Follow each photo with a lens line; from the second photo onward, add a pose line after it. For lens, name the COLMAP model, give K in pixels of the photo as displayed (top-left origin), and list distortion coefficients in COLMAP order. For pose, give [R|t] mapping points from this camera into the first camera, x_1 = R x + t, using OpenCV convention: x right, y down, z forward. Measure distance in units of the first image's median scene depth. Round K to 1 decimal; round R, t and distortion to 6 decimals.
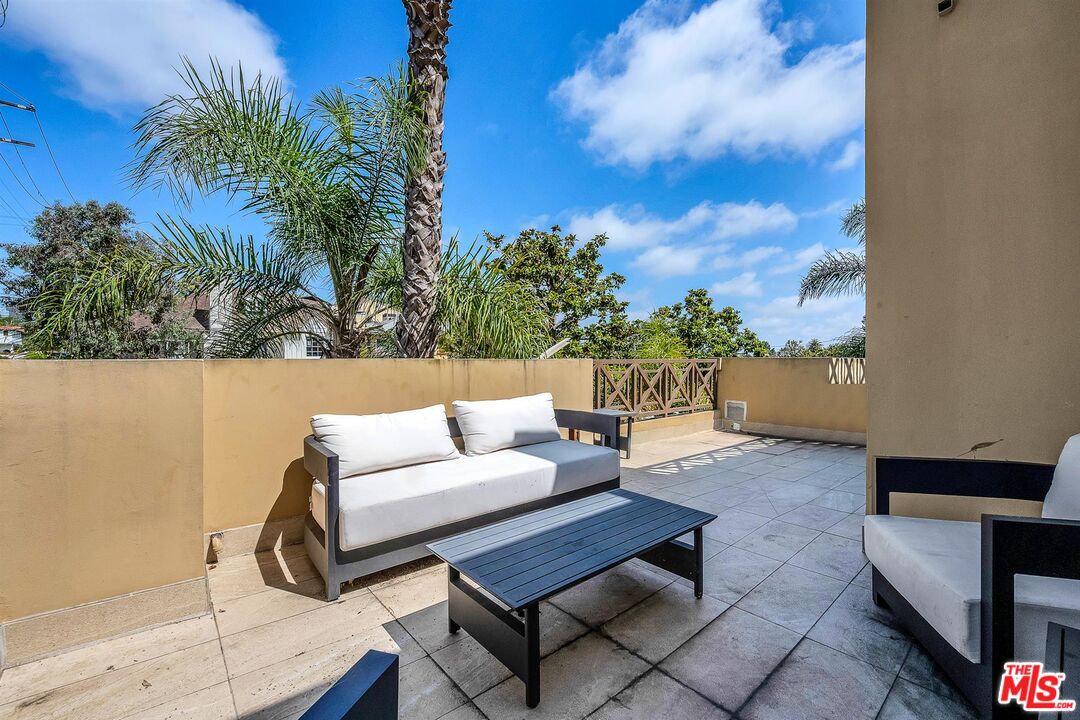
lens RADIAL K [[444.3, 0, 542.0], [0, 444.3, 366.8], [0, 0, 1]] dist [0.001081, -0.000529]
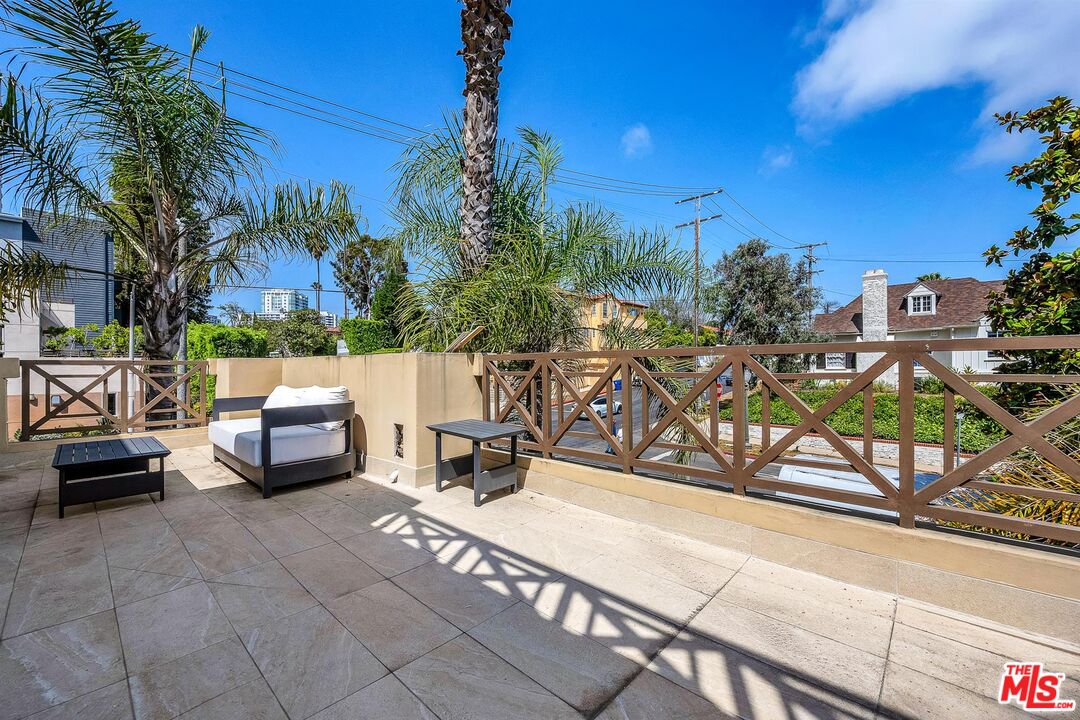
lens RADIAL K [[444.3, 0, 542.0], [0, 444.3, 366.8], [0, 0, 1]] dist [0.001081, -0.000529]
pose [[0.107284, 0.001283, -0.994228, 1.120863], [-0.015271, 0.999883, -0.000358, 0.012880], [0.994111, 0.015221, 0.107291, 1.379131]]
